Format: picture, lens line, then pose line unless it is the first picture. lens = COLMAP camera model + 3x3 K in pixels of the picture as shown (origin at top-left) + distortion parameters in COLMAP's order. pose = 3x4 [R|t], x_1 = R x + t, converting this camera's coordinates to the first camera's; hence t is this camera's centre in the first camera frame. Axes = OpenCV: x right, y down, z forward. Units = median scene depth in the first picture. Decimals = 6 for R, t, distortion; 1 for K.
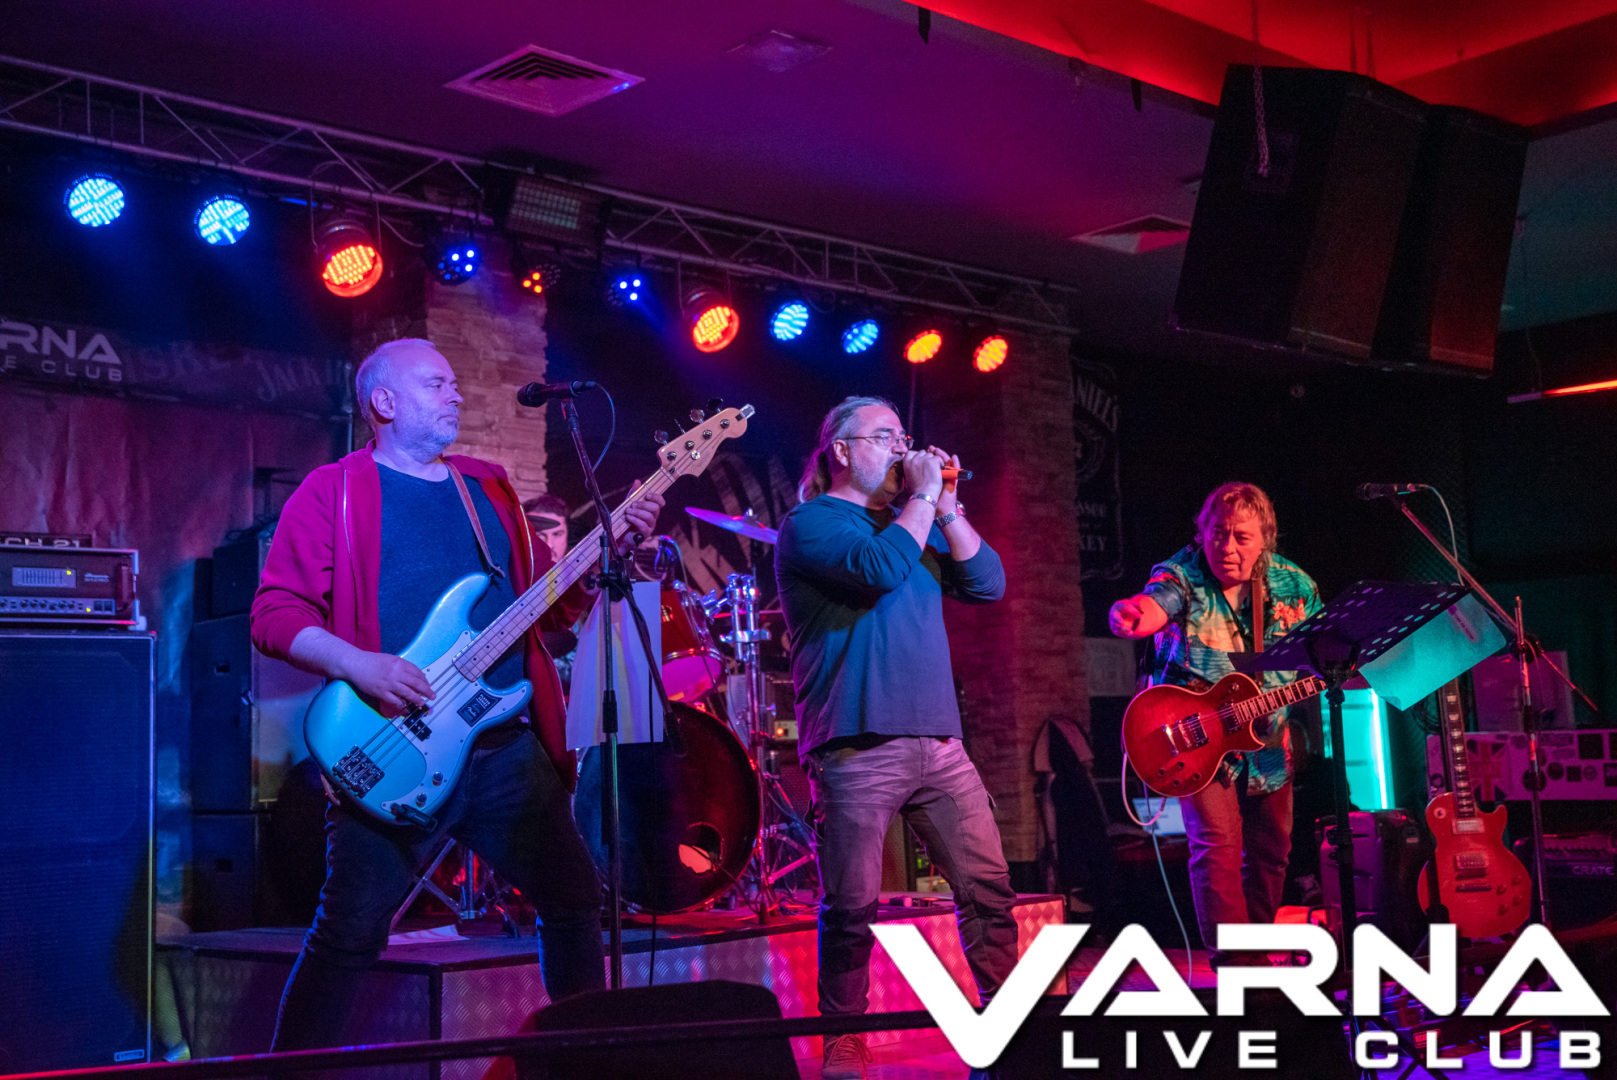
lens RADIAL K [[1947.7, 0, 804.1], [0, 1947.7, 539.3], [0, 0, 1]] dist [0.046276, 0.000000]
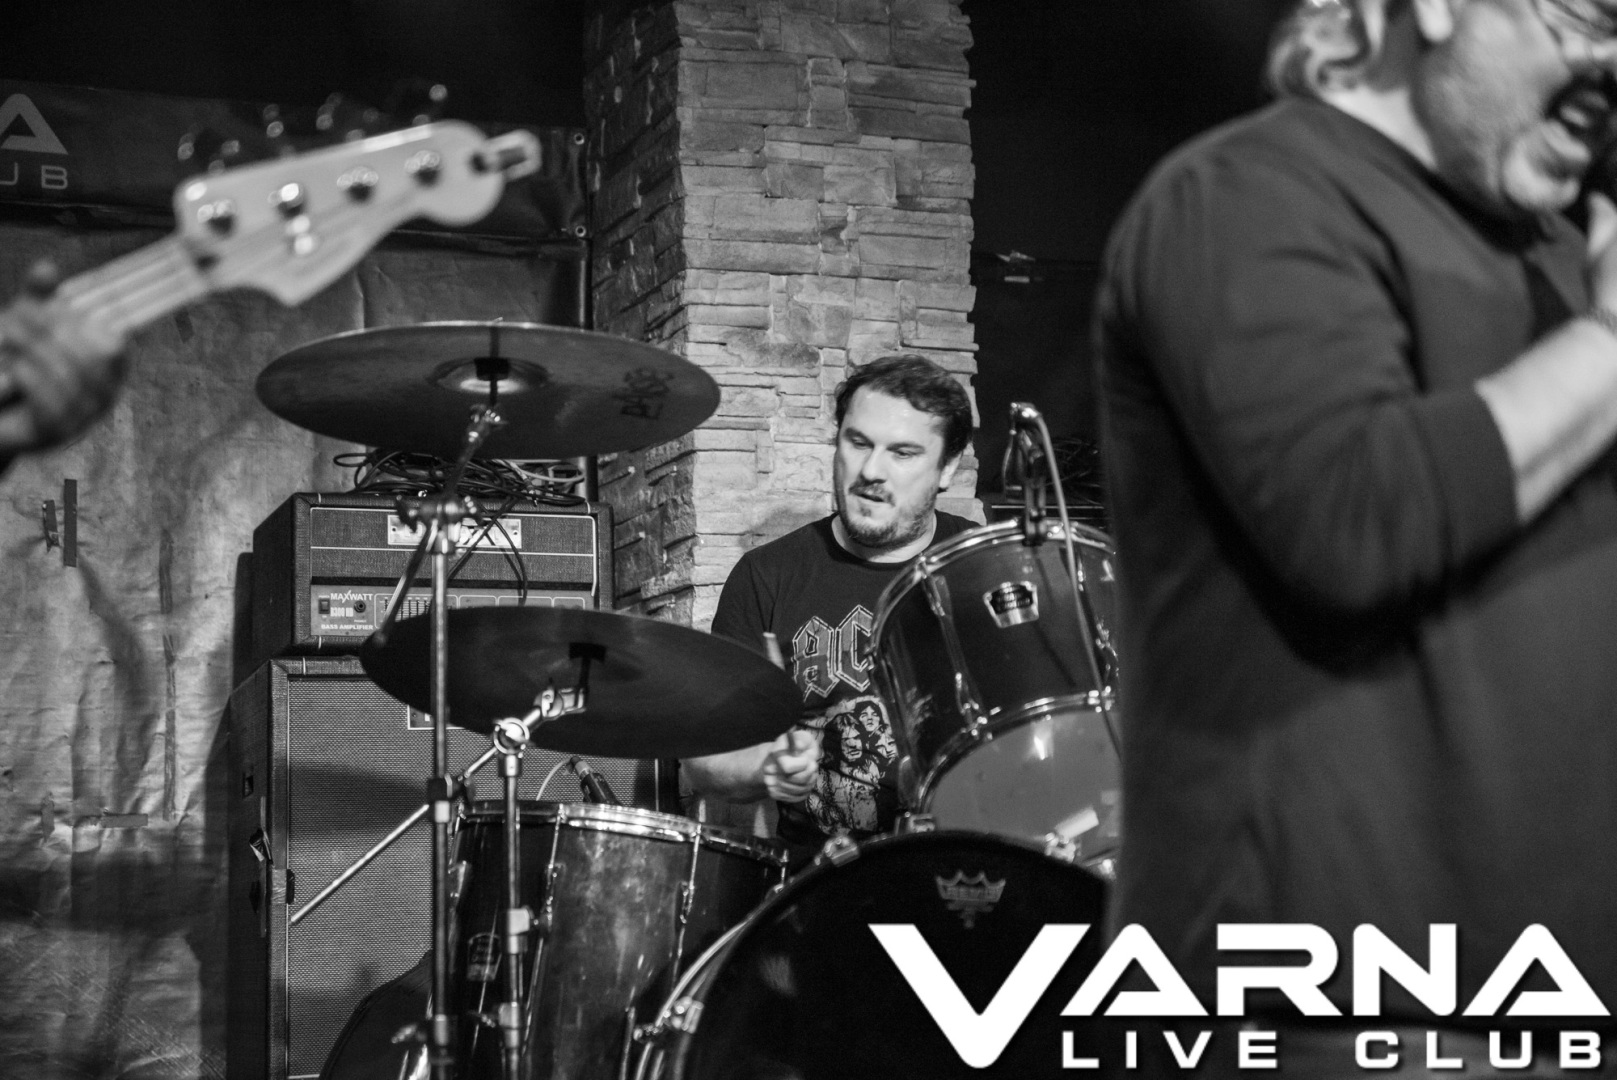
lens RADIAL K [[2988.0, 0, 803.8], [0, 2988.0, 537.3], [0, 0, 1]] dist [0.261752, 0.000000]
pose [[0.920216, -0.053215, -0.387777, 0.095239], [0.043451, 0.998480, -0.033909, 0.034994], [0.388992, 0.014355, 0.921129, 0.364029]]
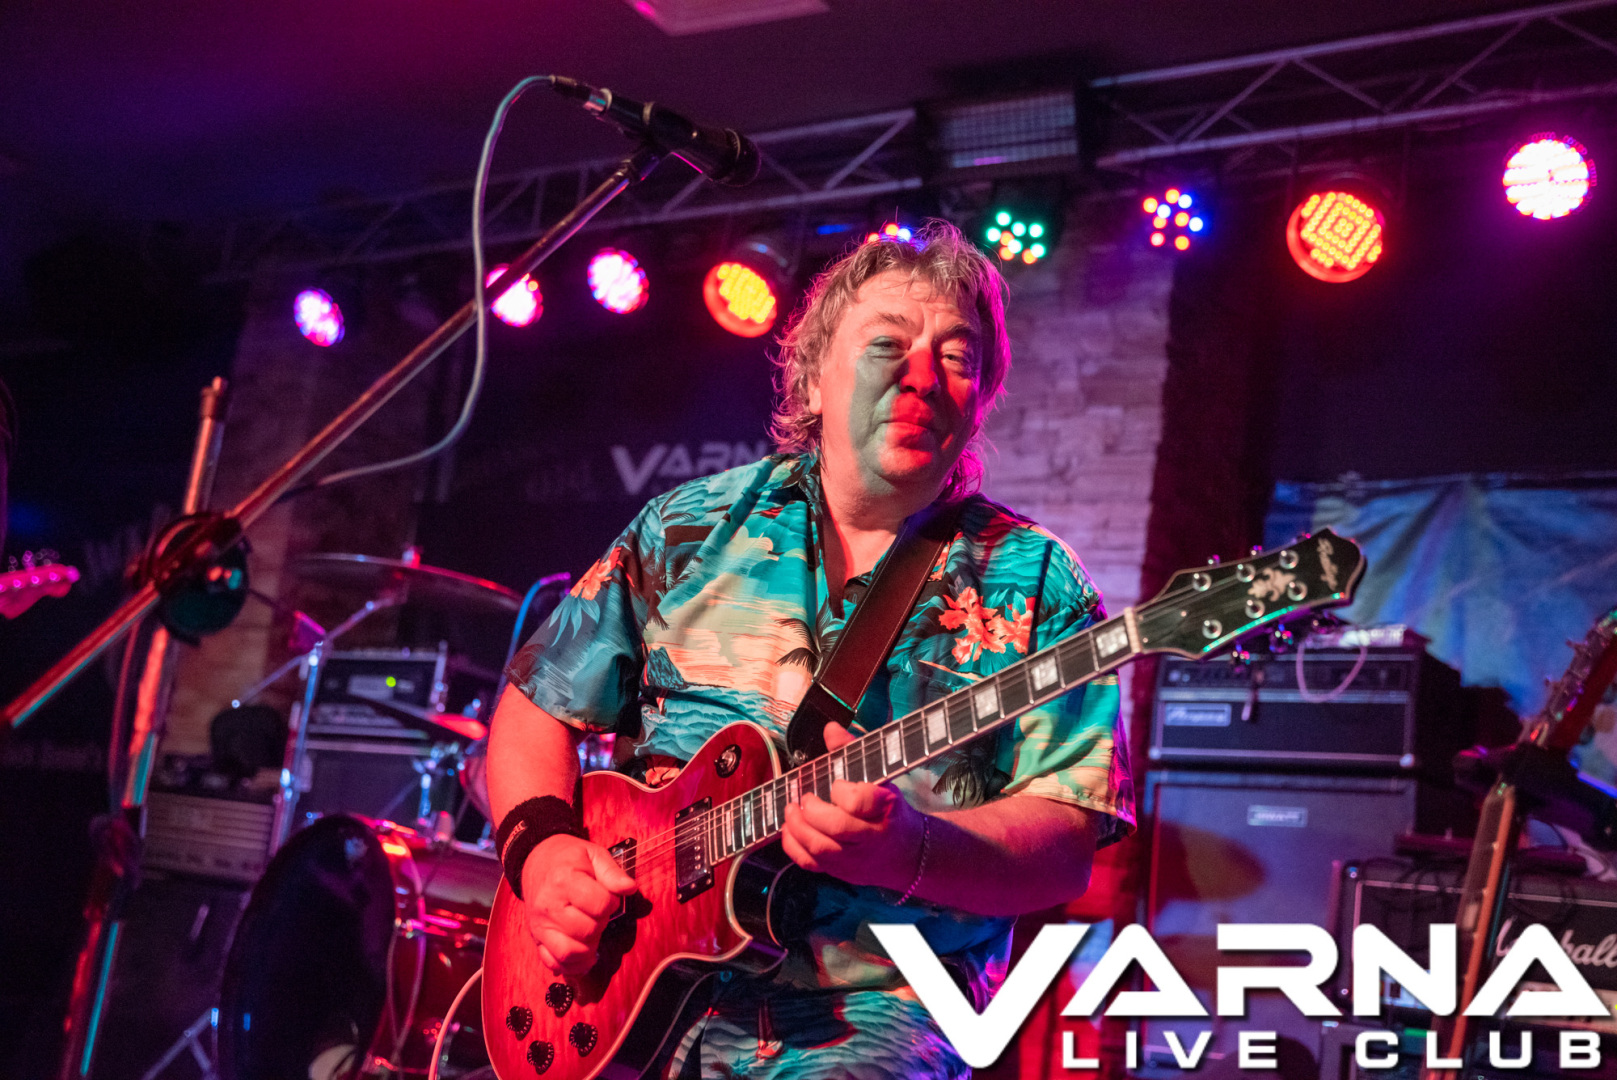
lens RADIAL K [[1947.7, 0, 805.7], [0, 1947.7, 533.1], [0, 0, 1]] dist [0.046276, 0.000000]
pose [[0.222446, -0.137928, -0.965139, 0.463841], [-0.023983, 0.988869, -0.146846, 0.062855], [0.974650, 0.055812, 0.216662, 0.768373]]
